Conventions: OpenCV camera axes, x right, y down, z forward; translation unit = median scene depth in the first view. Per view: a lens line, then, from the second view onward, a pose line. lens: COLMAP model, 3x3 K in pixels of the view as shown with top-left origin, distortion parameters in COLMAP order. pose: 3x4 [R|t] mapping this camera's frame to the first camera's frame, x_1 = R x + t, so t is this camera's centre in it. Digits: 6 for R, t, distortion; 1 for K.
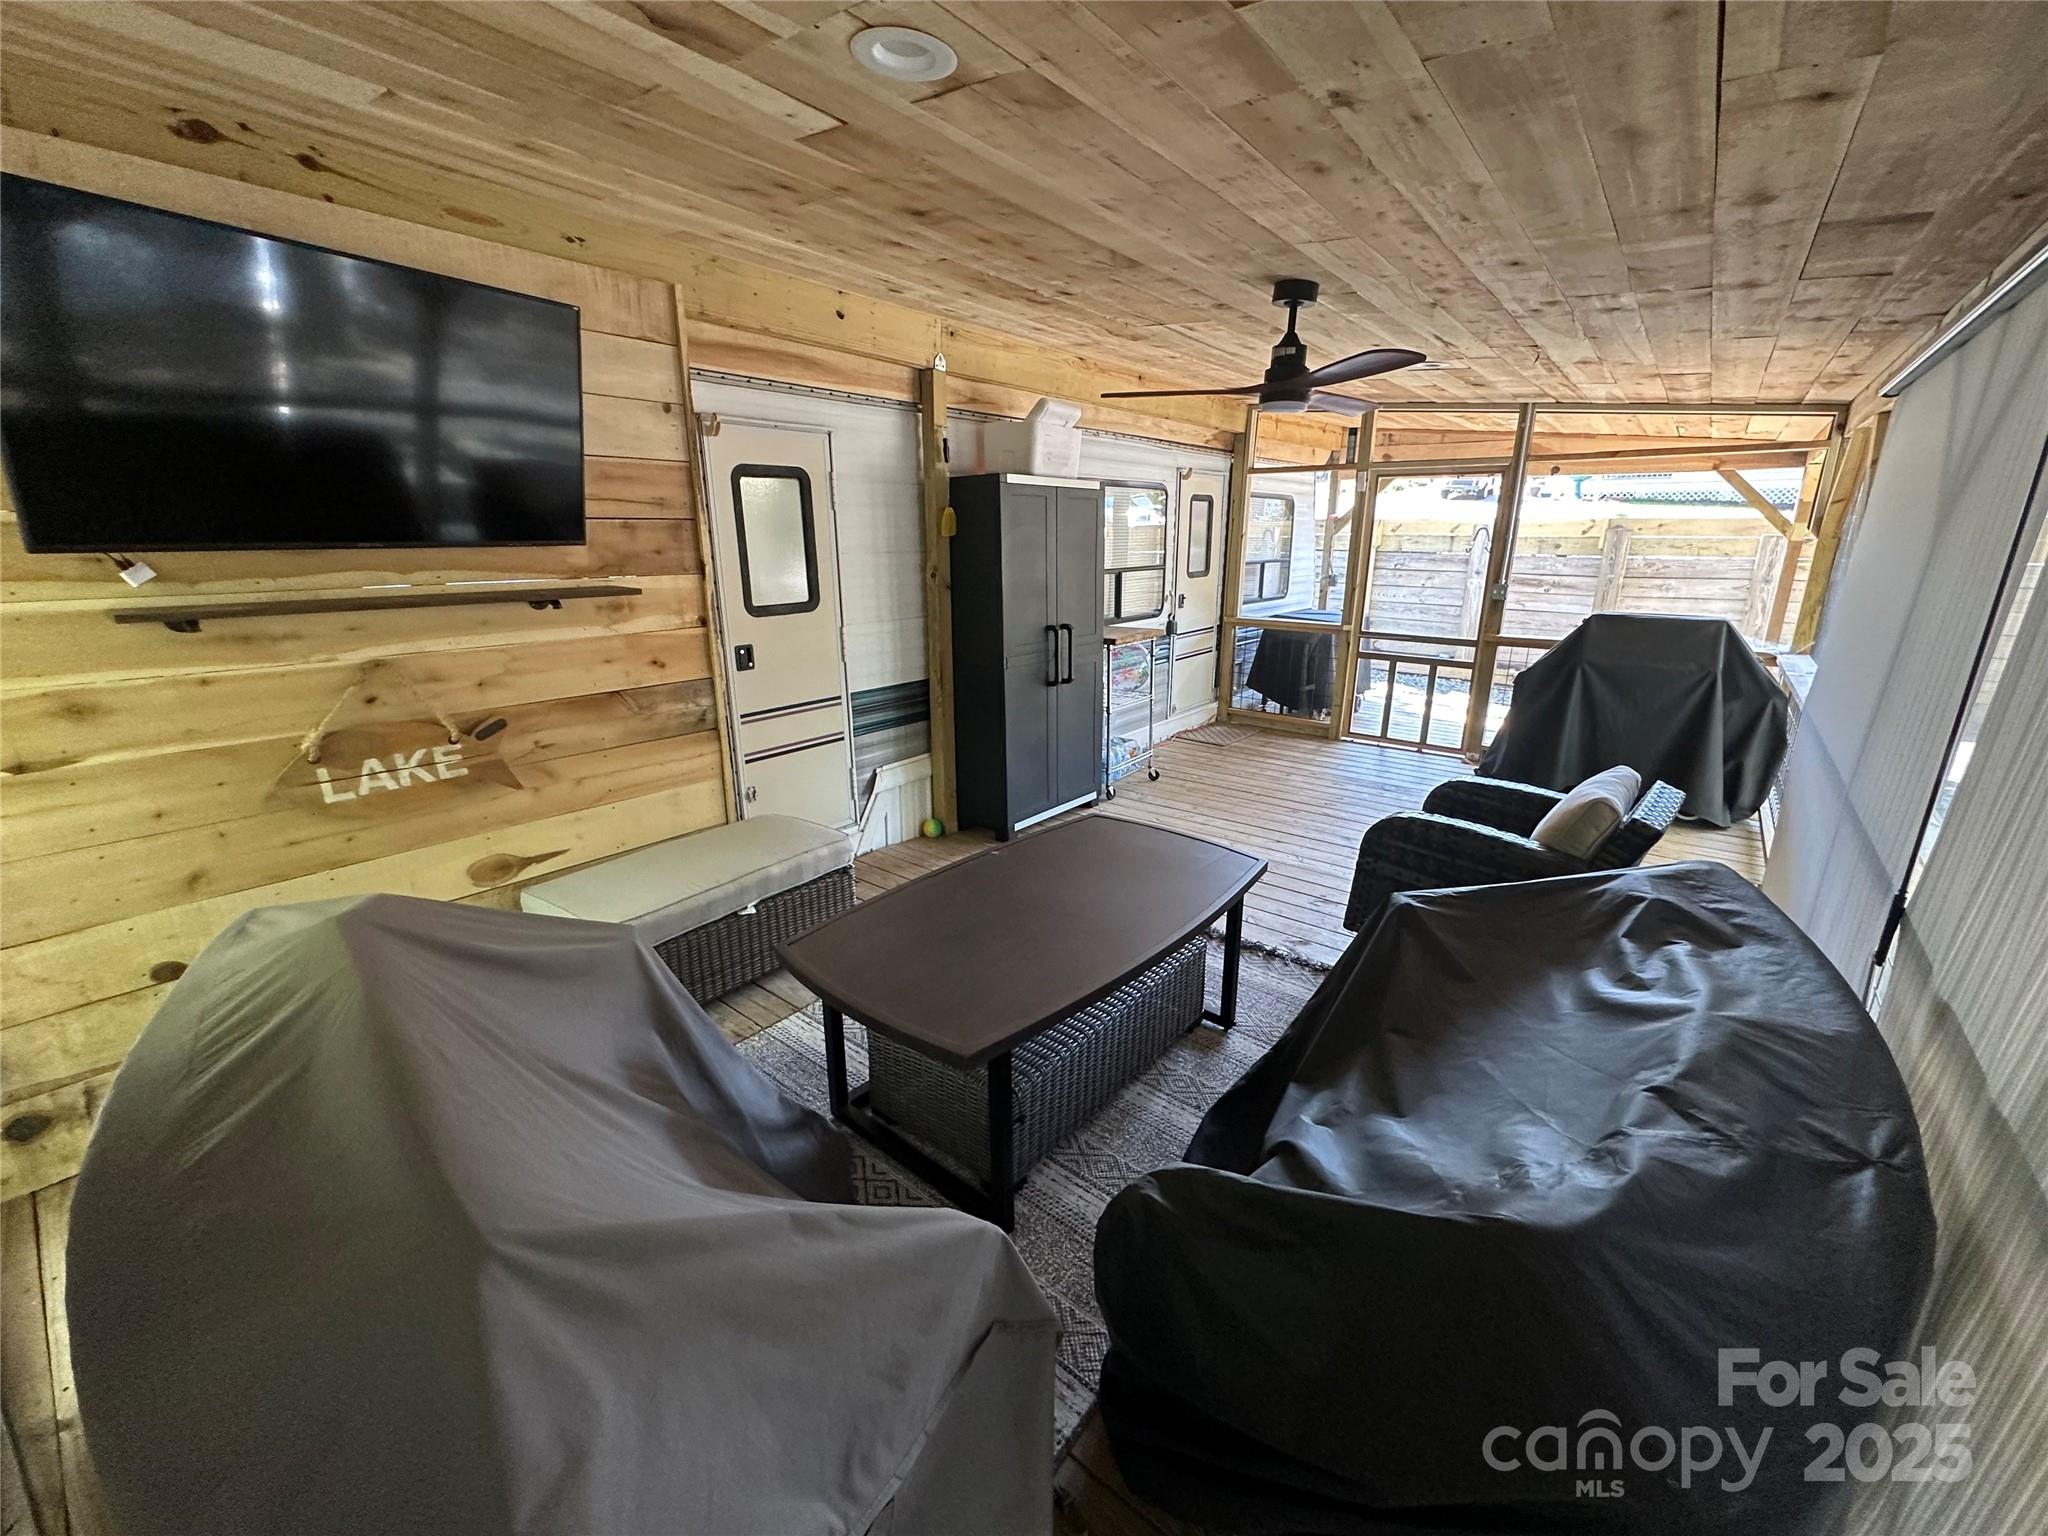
lens RADIAL K [[829.9, 0, 1023.7], [0, 829.9, 766.2], [0, 0, 1]] dist [-0.001425, -0.000539]
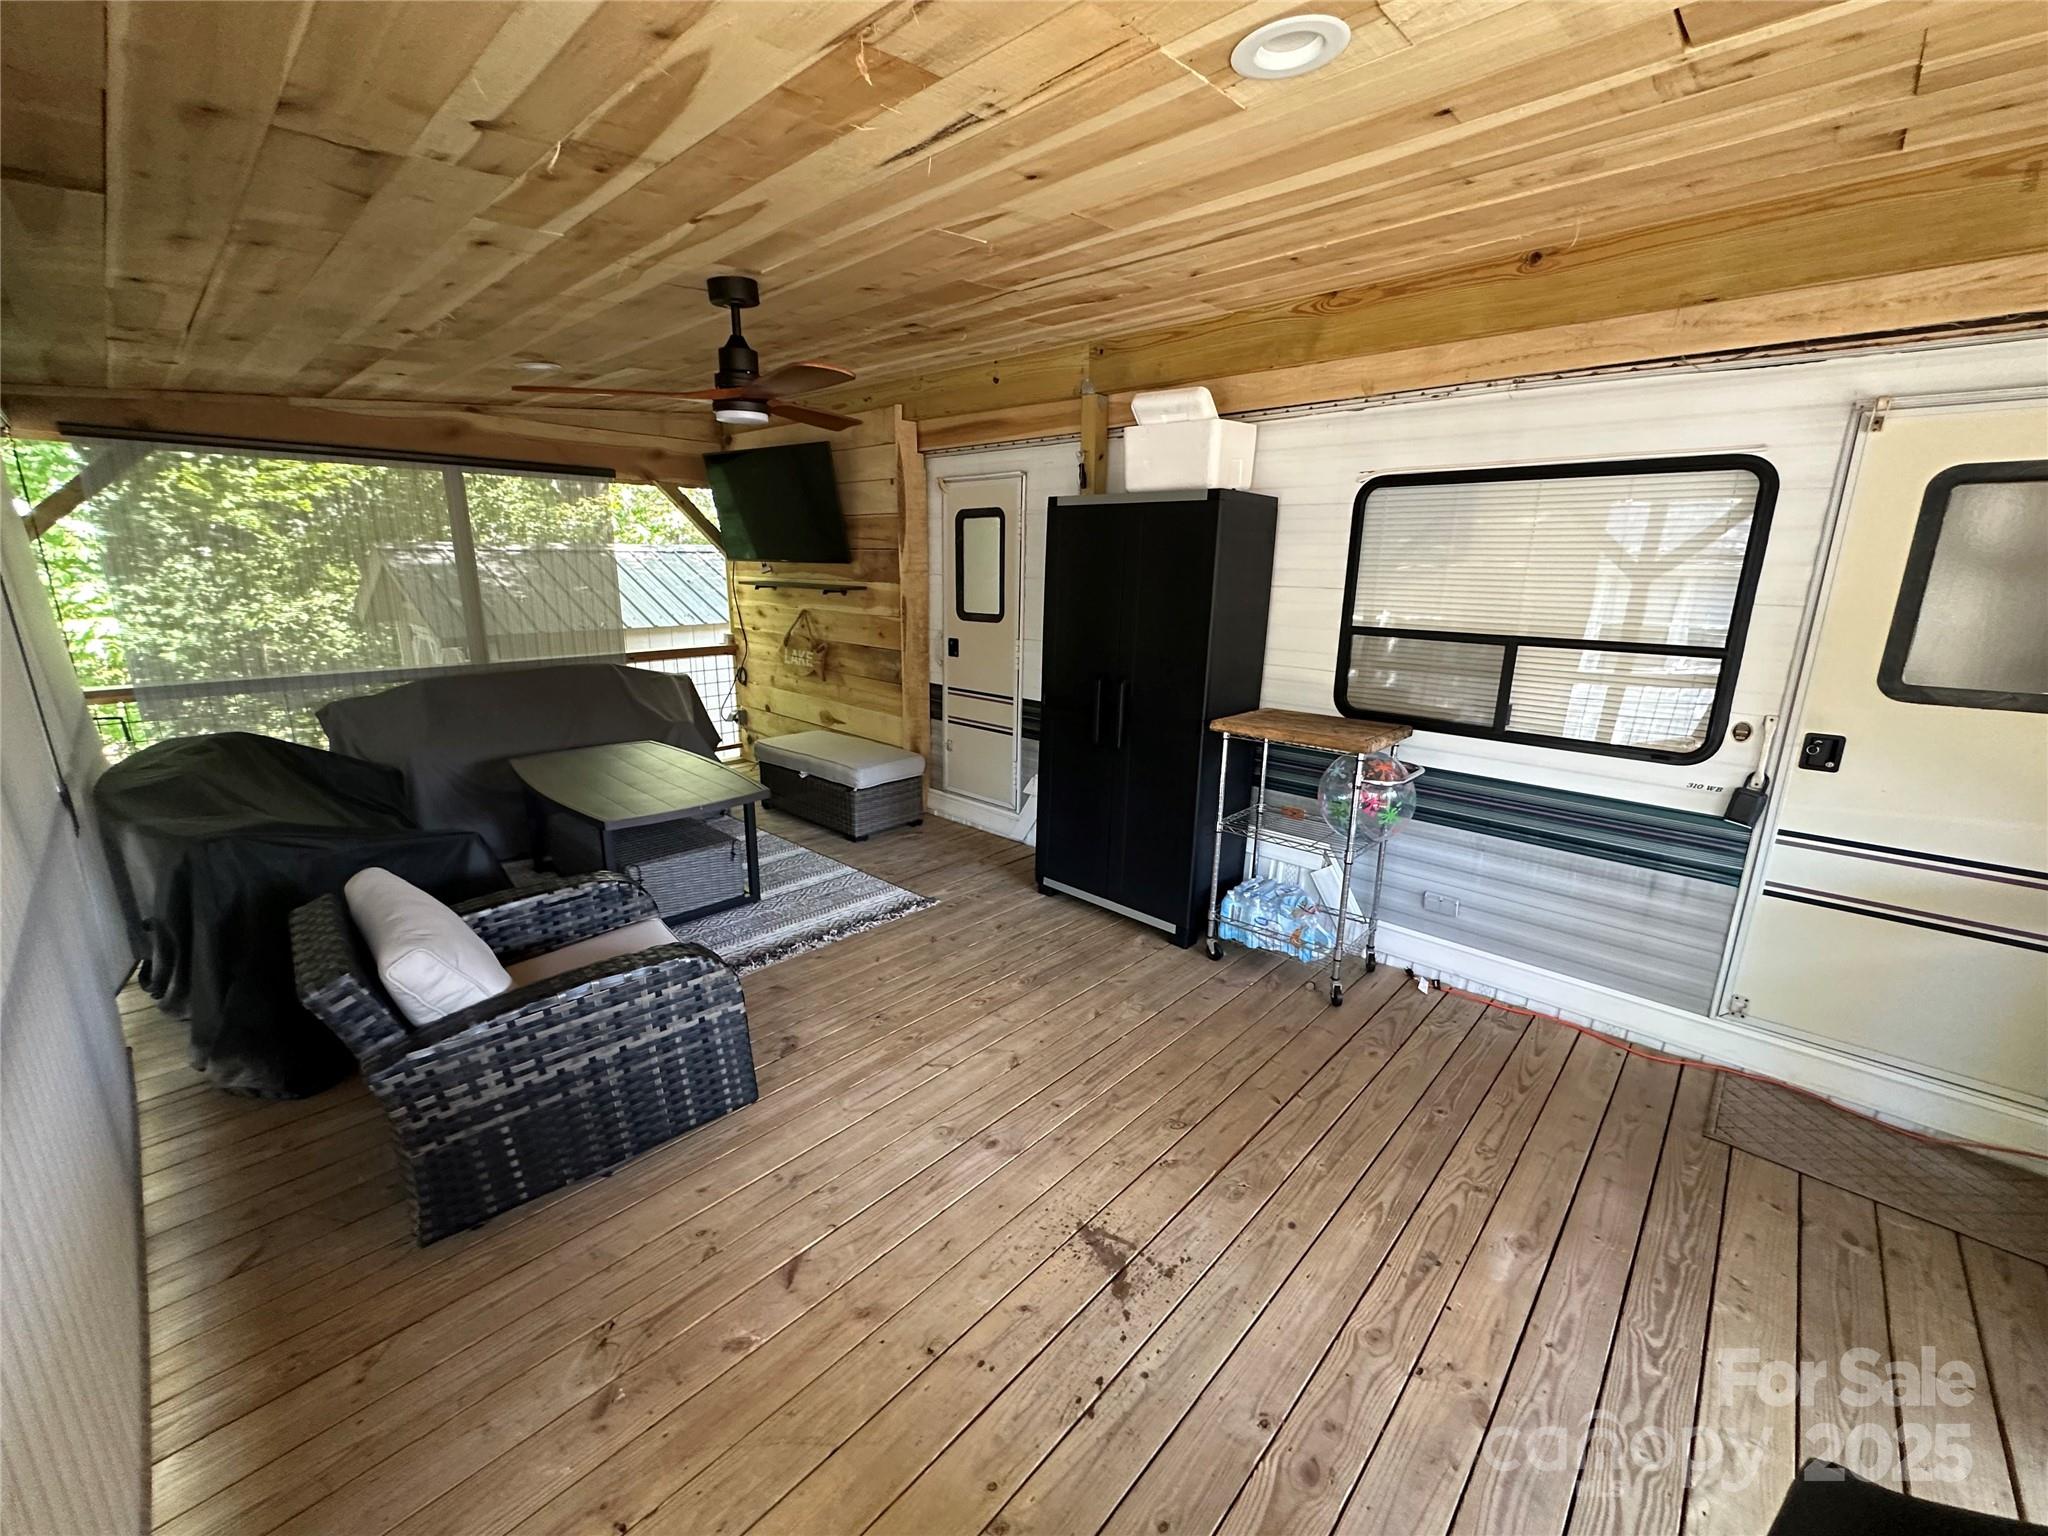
lens RADIAL K [[829.9, 0, 1032.2], [0, 829.9, 765.5], [0, 0, 1]] dist [-0.001425, -0.000539]
pose [[-0.074737, 0.239459, -0.968026, 1.027704], [-0.285221, 0.925053, 0.250850, -0.327766], [0.955544, 0.294849, -0.000837, 1.162647]]
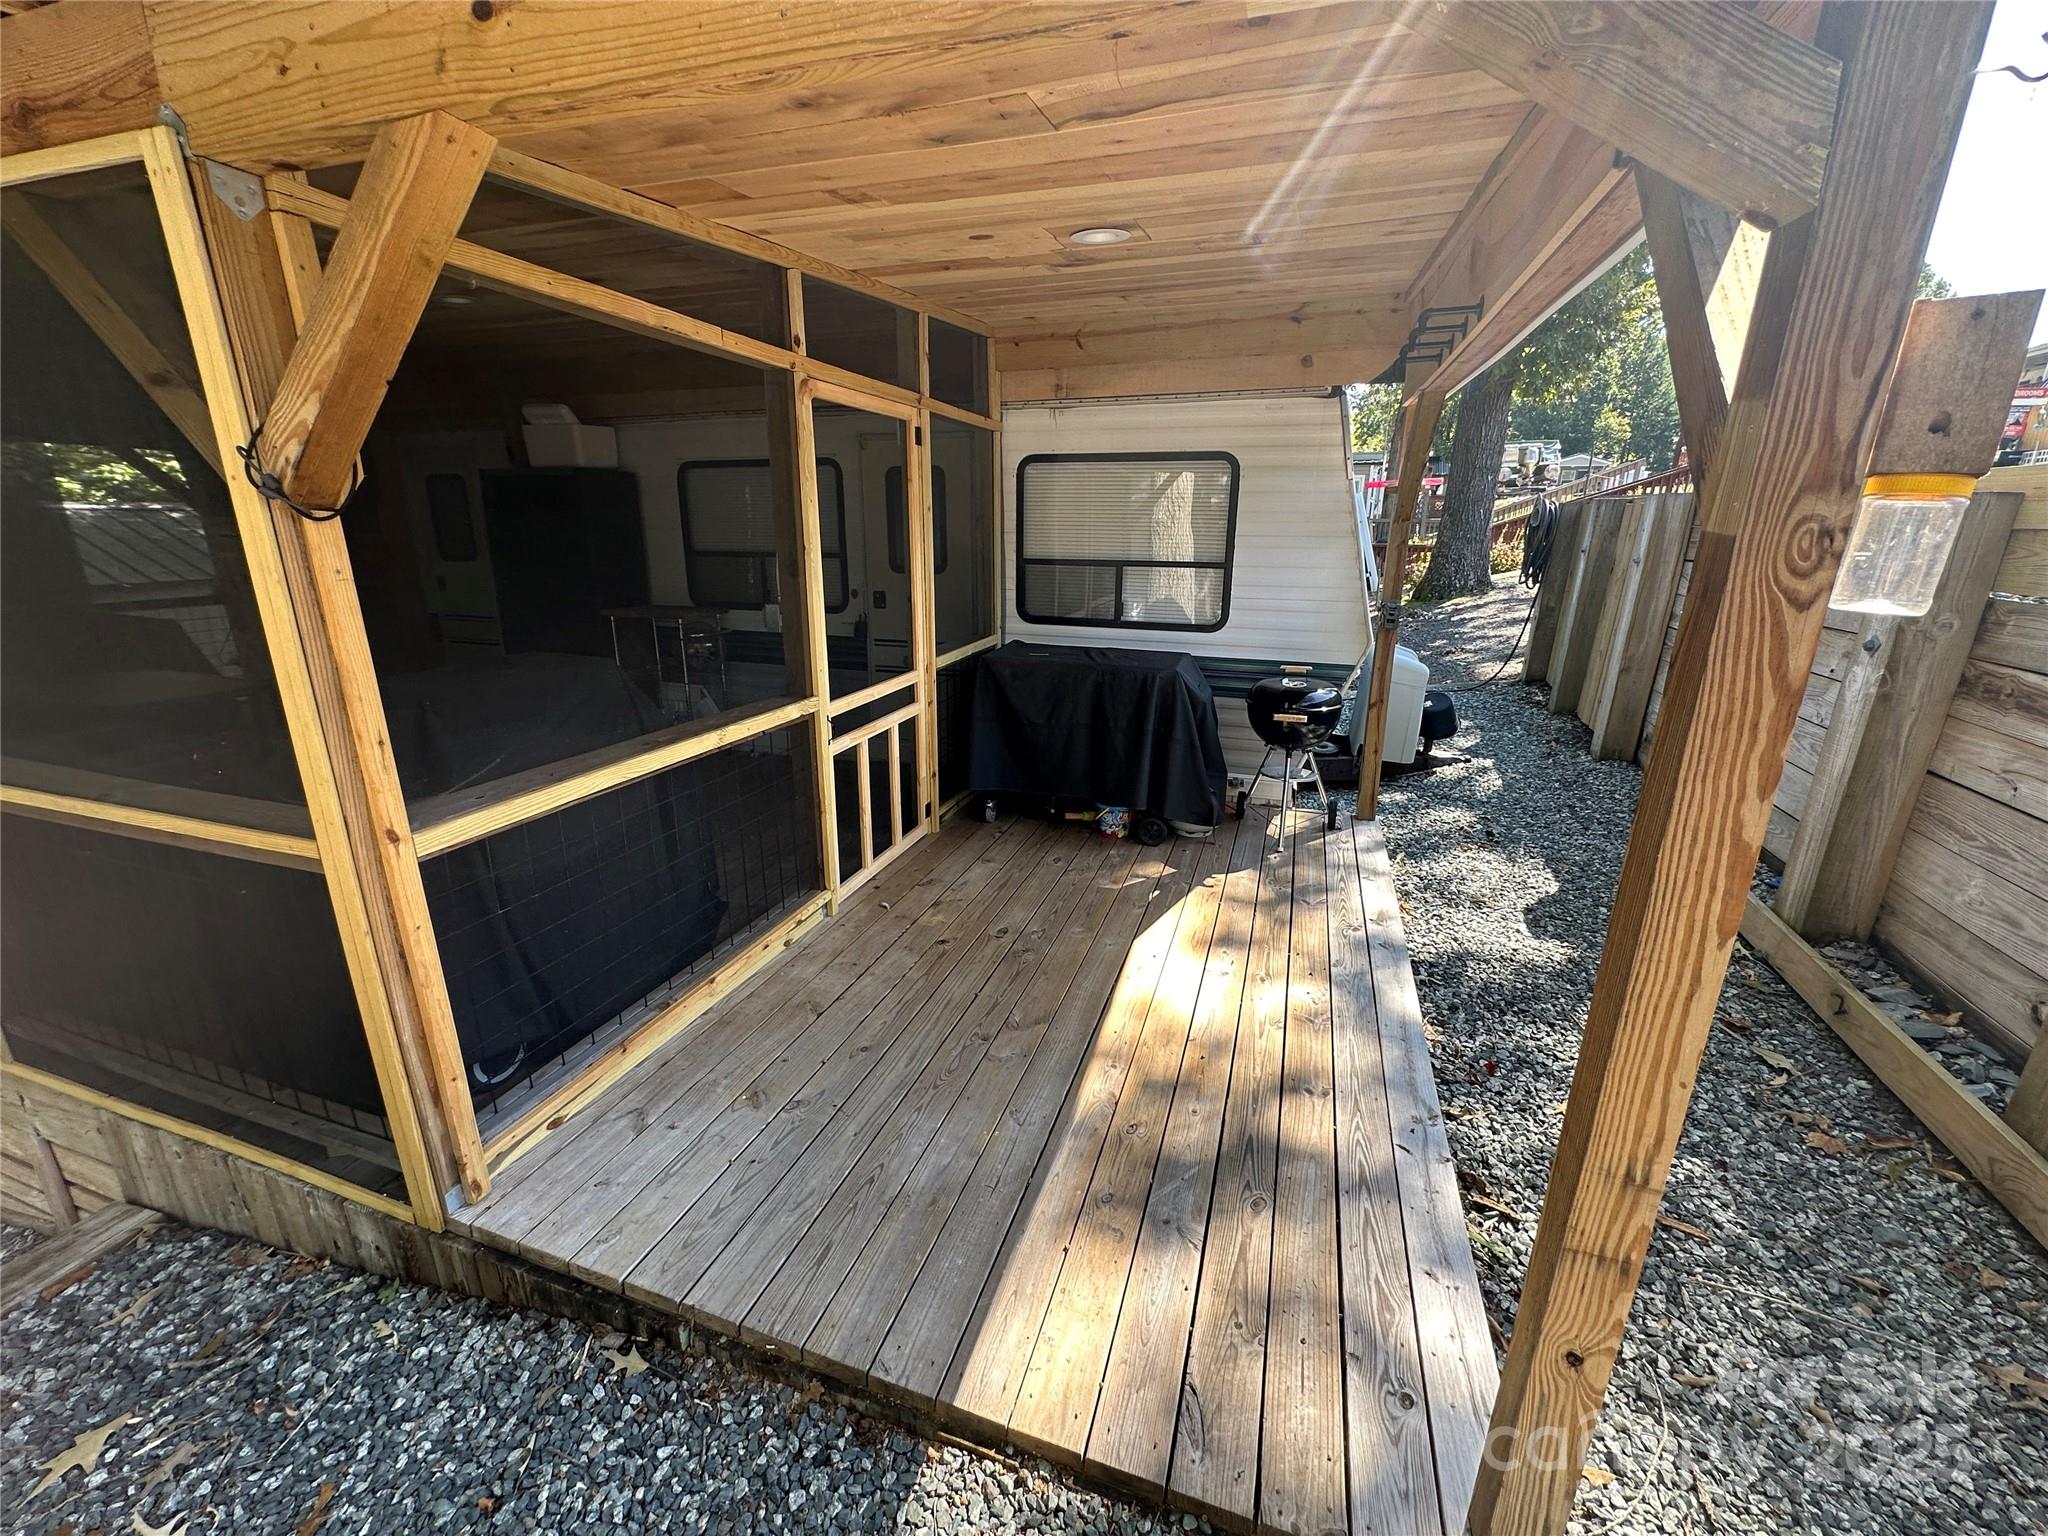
lens RADIAL K [[829.9, 0, 1015.6], [0, 829.9, 761.7], [0, 0, 1]] dist [-0.001425, -0.000539]
pose [[0.330188, 0.284236, -0.900103, 1.774306], [-0.253548, 0.945247, 0.205481, -0.440569], [0.909225, 0.160372, 0.384176, 1.475311]]
